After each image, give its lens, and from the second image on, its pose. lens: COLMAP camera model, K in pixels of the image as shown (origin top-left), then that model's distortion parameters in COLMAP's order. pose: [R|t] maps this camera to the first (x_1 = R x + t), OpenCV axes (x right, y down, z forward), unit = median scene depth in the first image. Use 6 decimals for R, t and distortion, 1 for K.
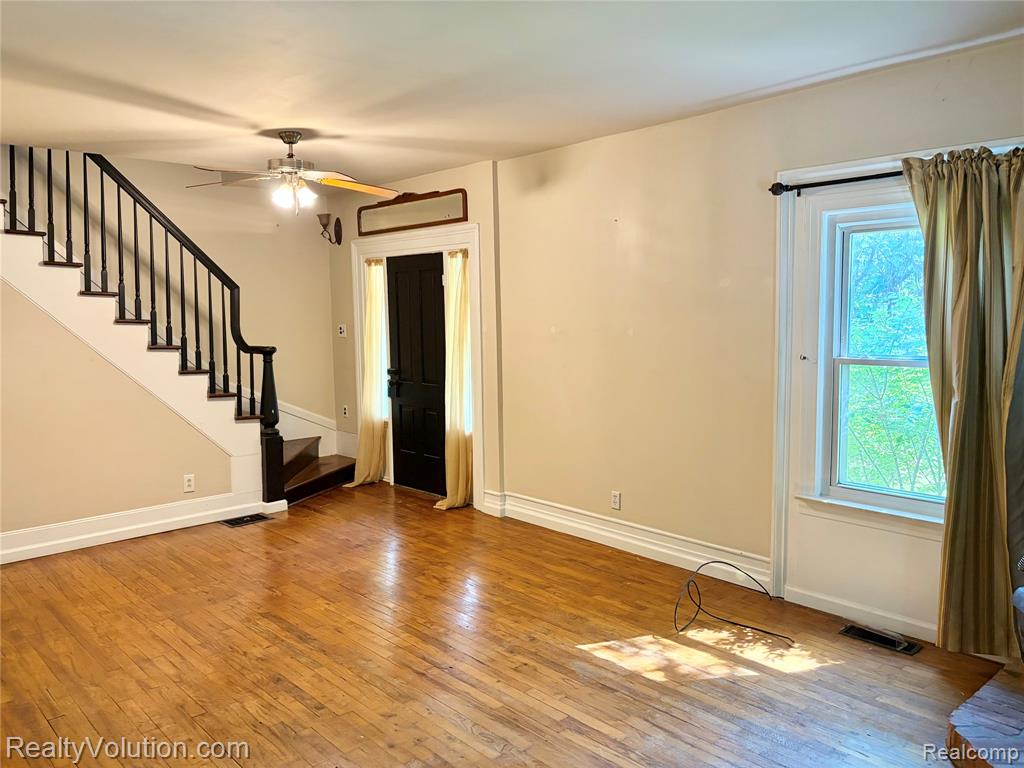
lens RADIAL K [[775.7, 0, 508.7], [0, 775.7, 387.2], [0, 0, 1]] dist [0.032110, -0.009579]
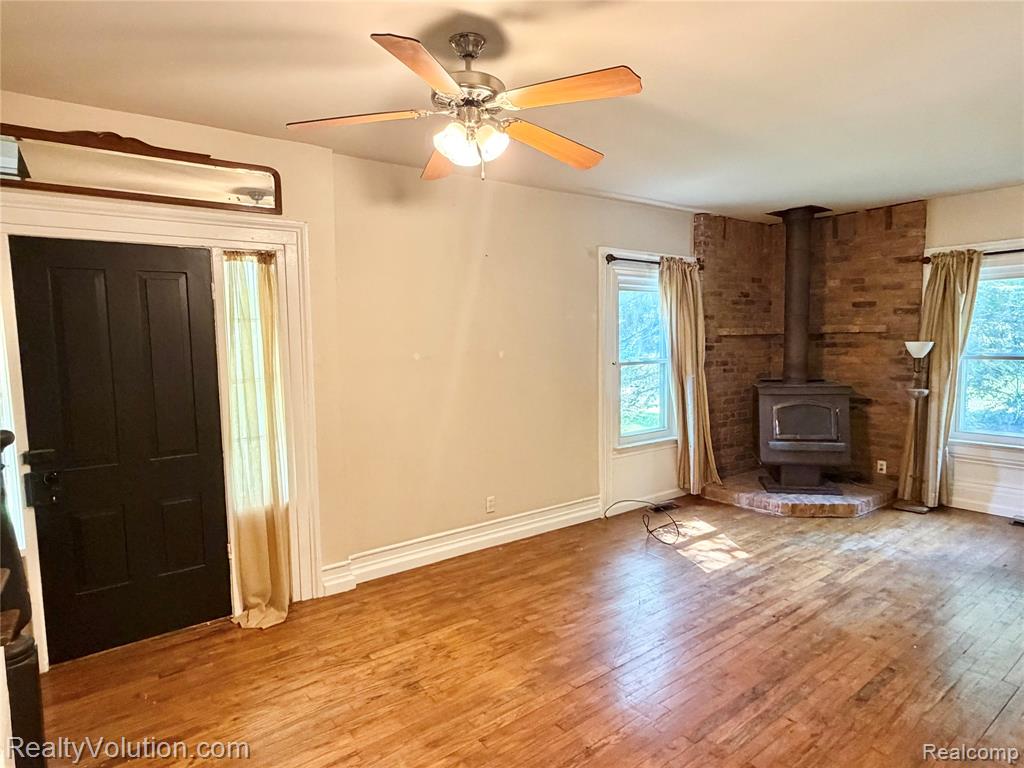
lens RADIAL K [[583.3, 0, 515.1], [0, 583.3, 386.0], [0, 0, 1]] dist [0.008532, 0.000872]
pose [[0.093804, -0.080208, 0.992355, -0.953456], [0.111549, 0.991320, 0.069579, -0.110118], [-0.989322, 0.104169, 0.101937, 1.202114]]
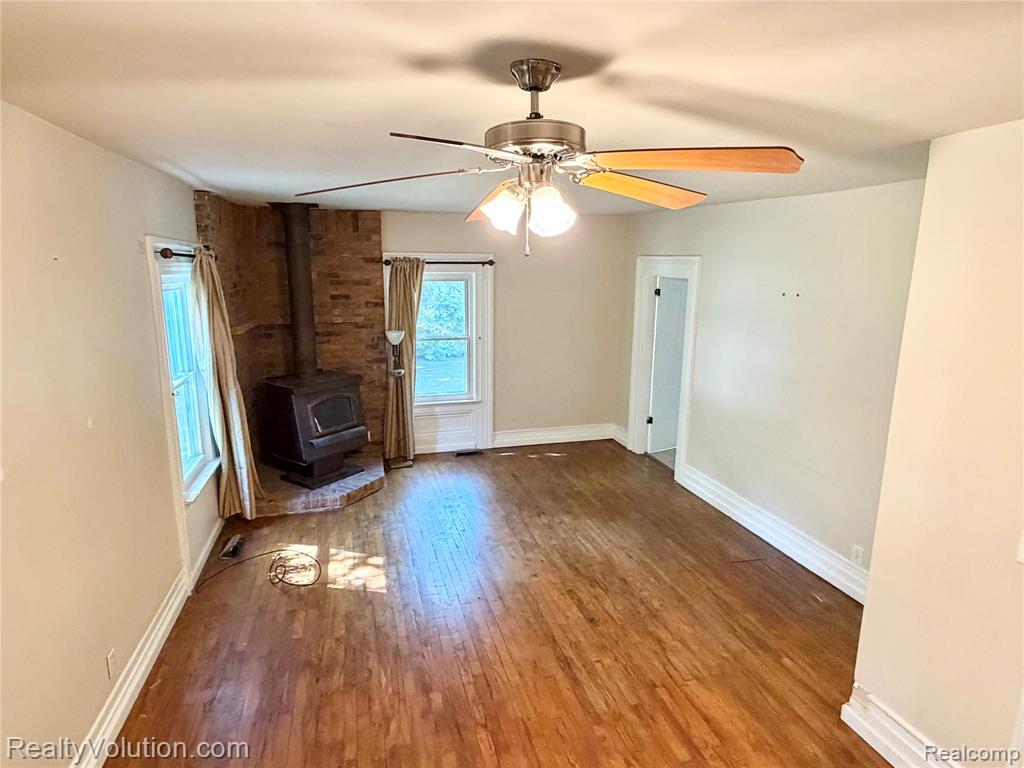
lens RADIAL K [[583.3, 0, 506.1], [0, 583.3, 383.5], [0, 0, 1]] dist [0.008532, 0.000872]
pose [[-0.889294, -0.087657, 0.448857, -0.545751], [0.045203, 0.959806, 0.276999, -0.313629], [-0.455097, 0.266624, -0.849587, 1.701112]]
